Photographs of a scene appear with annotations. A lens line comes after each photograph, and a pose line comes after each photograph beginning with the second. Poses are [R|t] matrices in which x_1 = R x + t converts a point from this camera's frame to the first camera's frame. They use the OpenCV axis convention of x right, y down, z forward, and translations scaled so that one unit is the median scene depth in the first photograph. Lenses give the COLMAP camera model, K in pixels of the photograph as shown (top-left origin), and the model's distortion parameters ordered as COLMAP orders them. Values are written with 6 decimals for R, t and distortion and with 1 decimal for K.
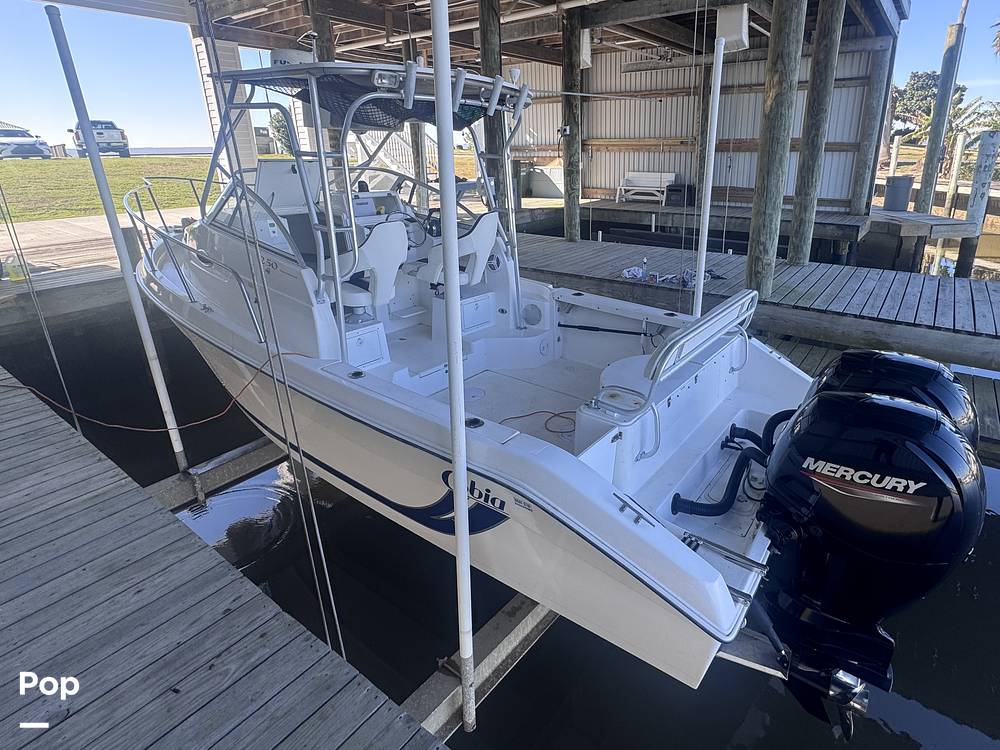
lens RADIAL K [[554.1, 0, 587.7], [0, 554.1, 323.8], [0, 0, 1]] dist [-0.005782, -0.000872]
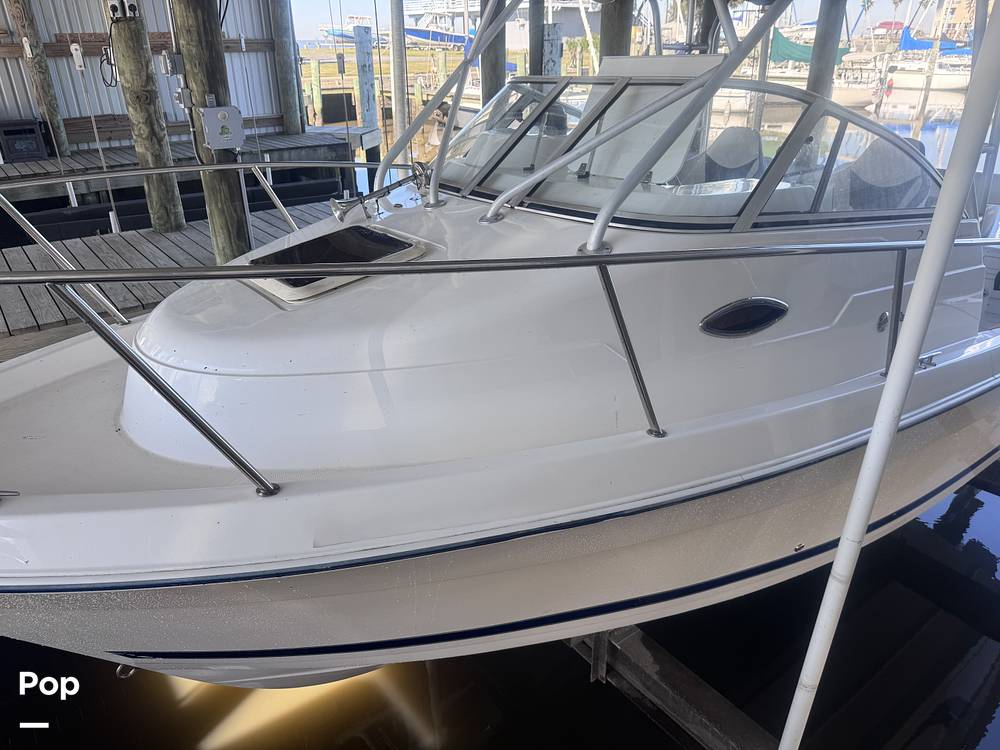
lens RADIAL K [[696.7, 0, 497.9], [0, 696.7, 394.2], [0, 0, 1]] dist [-0.008487, -0.011133]
pose [[0.311147, -0.427451, 0.848807, -0.962975], [0.293431, 0.892712, 0.341998, -0.253645], [-0.903928, 0.142655, 0.403193, 0.812599]]
